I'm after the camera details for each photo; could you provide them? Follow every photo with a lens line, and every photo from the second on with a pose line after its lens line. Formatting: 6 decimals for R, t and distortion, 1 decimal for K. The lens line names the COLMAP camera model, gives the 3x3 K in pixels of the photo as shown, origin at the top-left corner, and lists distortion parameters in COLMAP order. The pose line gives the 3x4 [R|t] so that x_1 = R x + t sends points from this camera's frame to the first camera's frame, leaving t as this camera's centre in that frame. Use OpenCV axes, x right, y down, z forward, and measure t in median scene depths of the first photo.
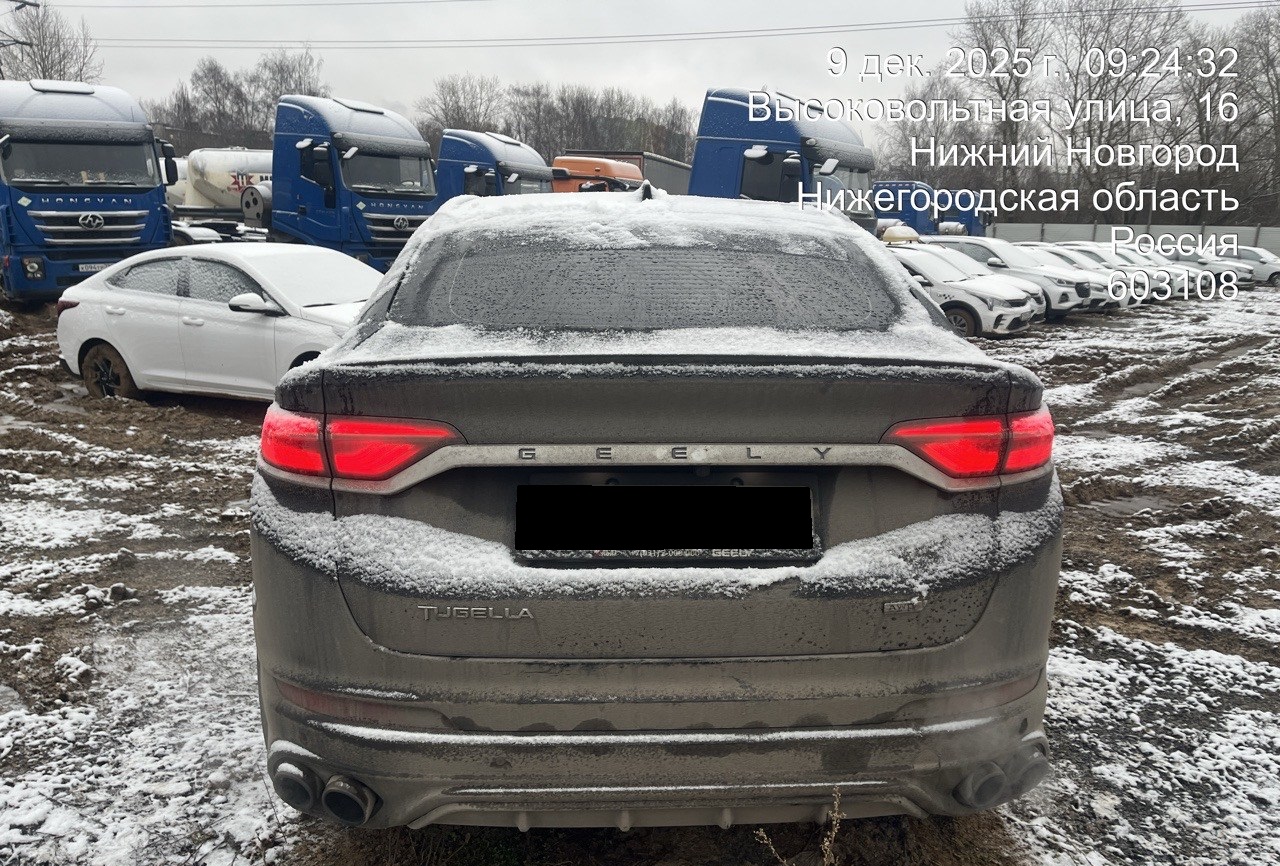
lens RADIAL K [[960.3, 0, 649.9], [0, 960.3, 459.6], [0, 0, 1]] dist [0.052420, -0.047909]
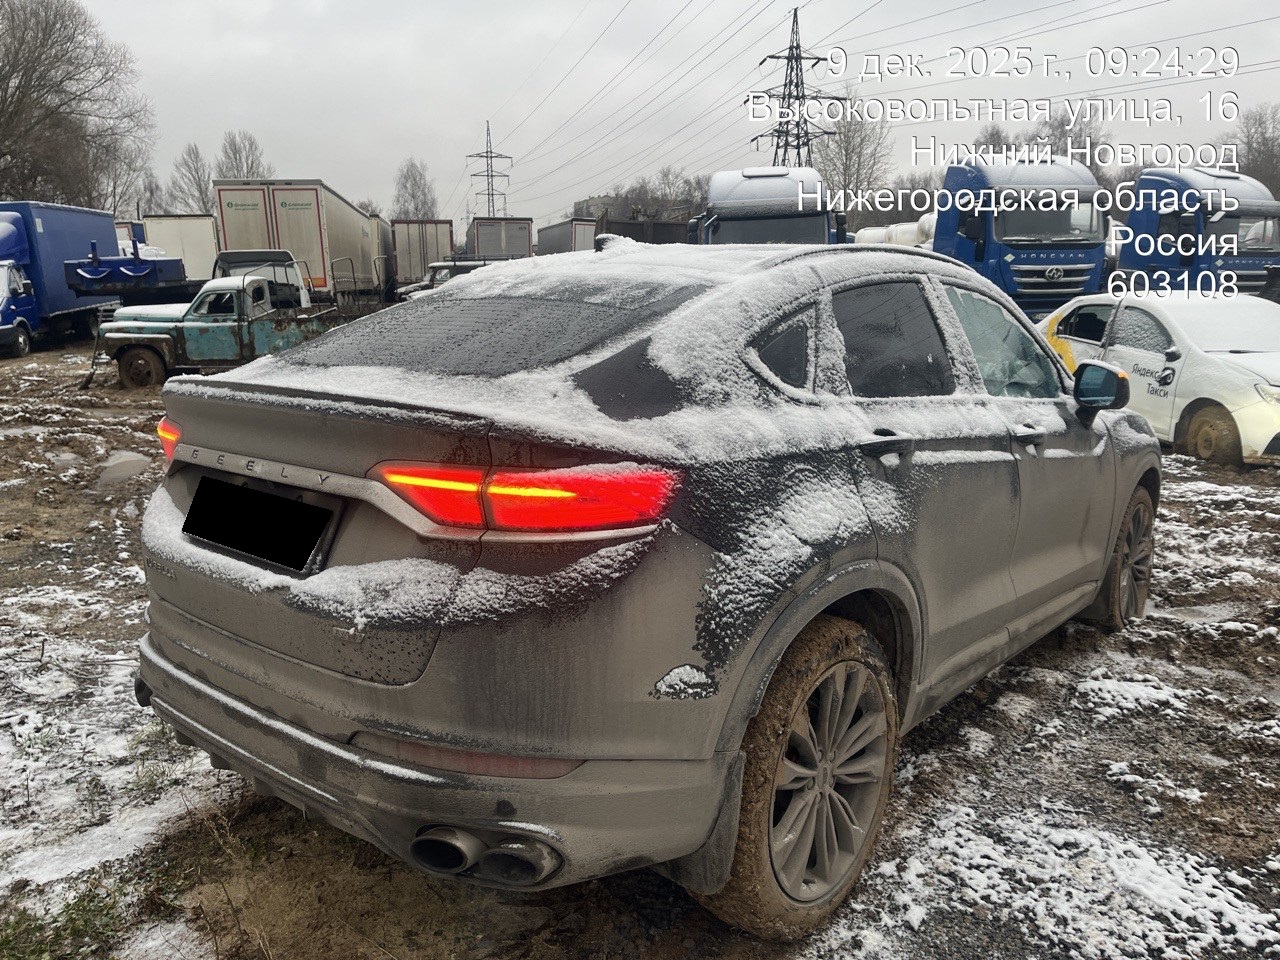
lens RADIAL K [[960.8, 0, 642.9], [0, 960.8, 472.2], [0, 0, 1]] dist [0.068288, -0.094903]
pose [[0.734035, 0.106616, -0.670690, 1.171206], [-0.134173, 0.990901, 0.010673, -0.075602], [0.665725, 0.082154, 0.741661, 0.415975]]
